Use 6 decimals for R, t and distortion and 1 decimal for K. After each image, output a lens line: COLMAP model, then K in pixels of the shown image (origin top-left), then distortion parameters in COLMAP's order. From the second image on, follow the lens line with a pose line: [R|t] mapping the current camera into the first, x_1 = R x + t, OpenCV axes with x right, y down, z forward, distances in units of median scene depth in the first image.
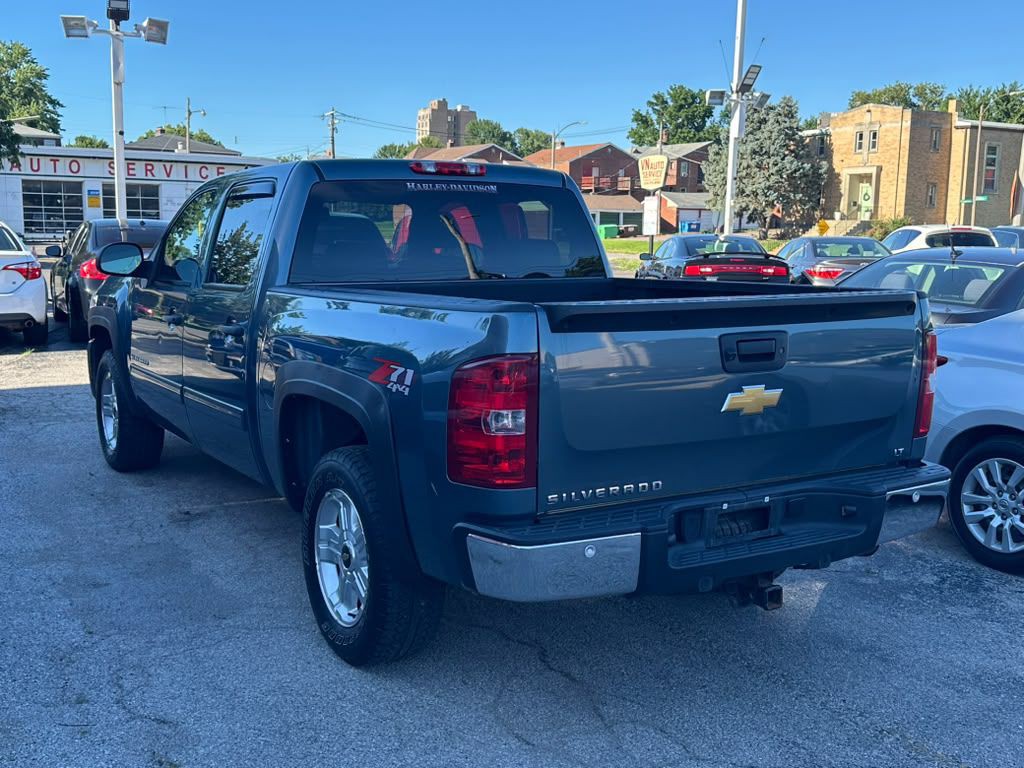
lens RADIAL K [[1095.9, 0, 500.4], [0, 1095.9, 378.9], [0, 0, 1]] dist [0.165021, -0.356075]
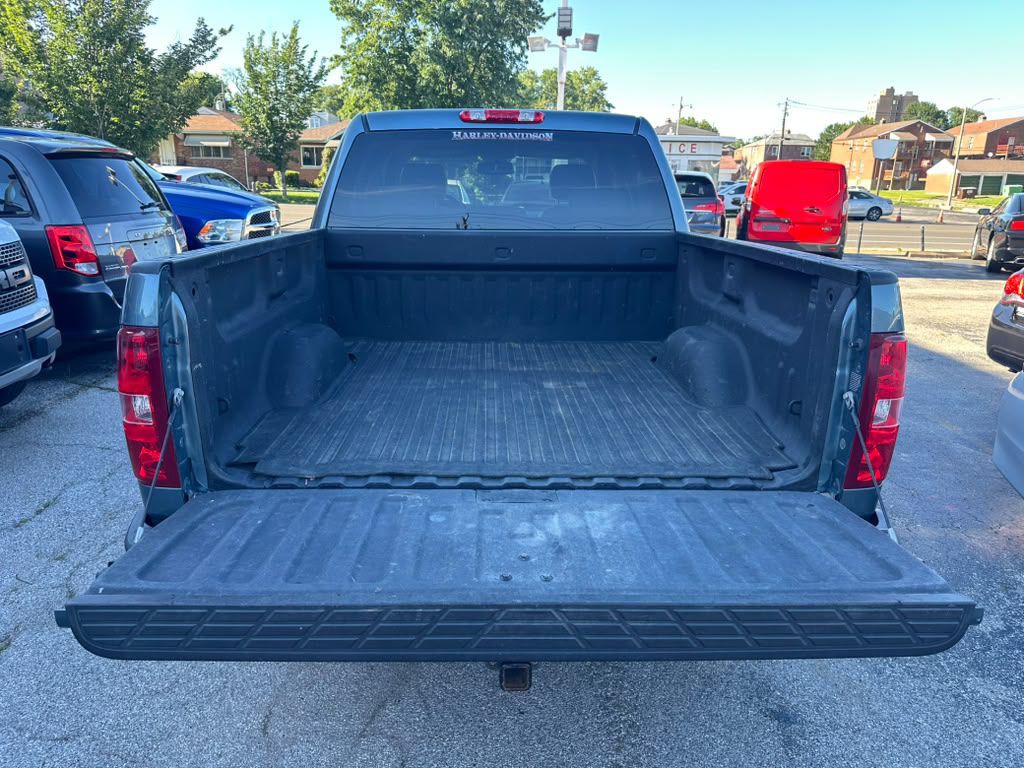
lens RADIAL K [[719.6, 0, 502.6], [0, 719.6, 388.0], [0, 0, 1]] dist [0.000156, -0.002158]
pose [[0.870321, 0.137576, -0.472878, 0.053895], [-0.071871, 0.985390, 0.154405, -0.008264], [0.487212, -0.100395, 0.867494, 0.070681]]
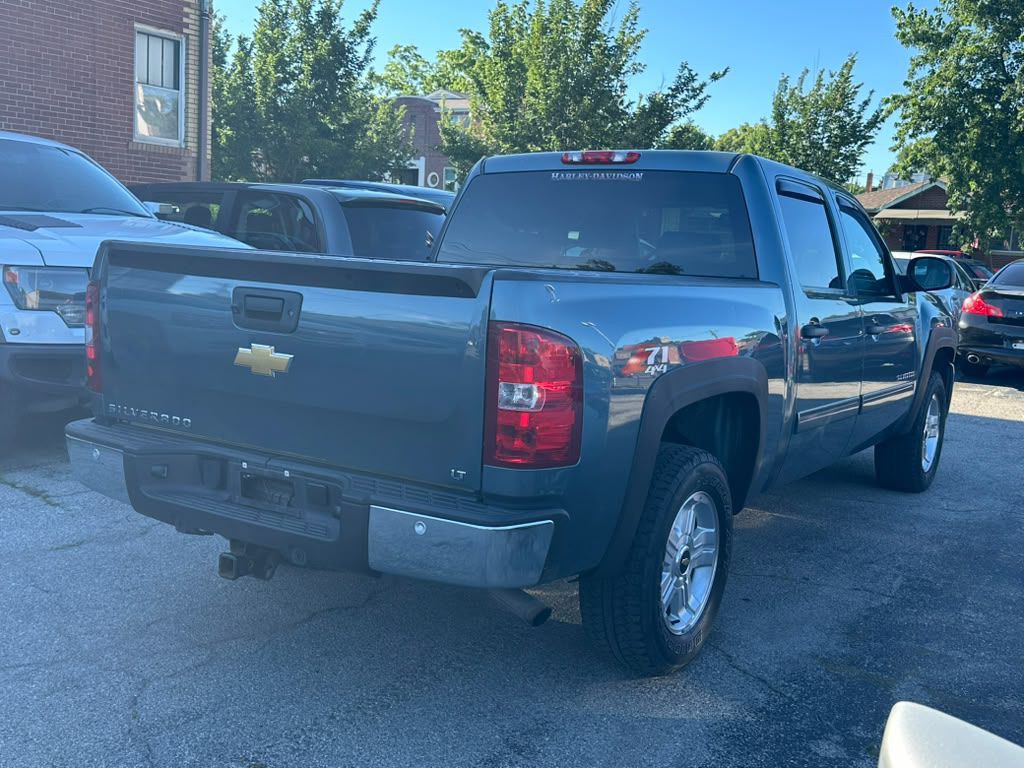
lens RADIAL K [[1029.5, 0, 512.0], [0, 1029.5, 384.0], [0, 0, 1]] dist [0.169491, -0.353010]
pose [[0.443660, 0.130601, -0.886628, 0.135959], [-0.169486, 0.983699, 0.060091, -0.006172], [0.880023, 0.123612, 0.458563, 0.094757]]
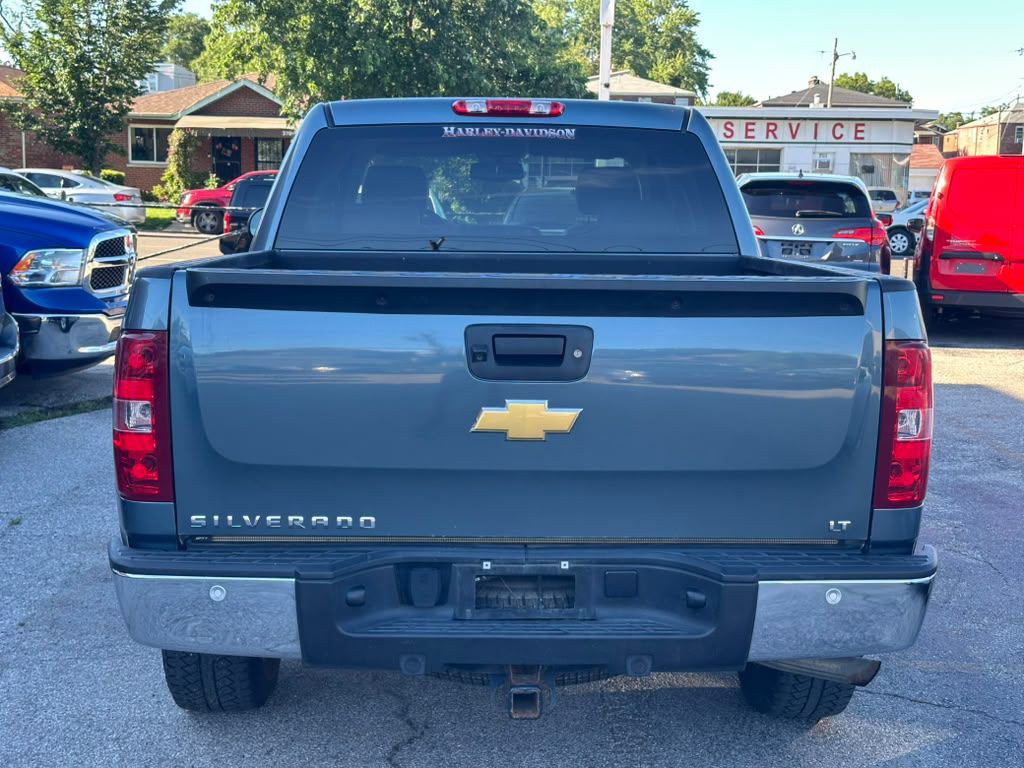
lens RADIAL K [[1410.1, 0, 512.0], [0, 1410.1, 384.0], [0, 0, 1]] dist [0.091969, -0.058570]
pose [[0.873257, 0.069307, -0.482306, 0.079378], [-0.073328, 0.997252, 0.010537, -0.001572], [0.481711, 0.026165, 0.875939, 0.024763]]
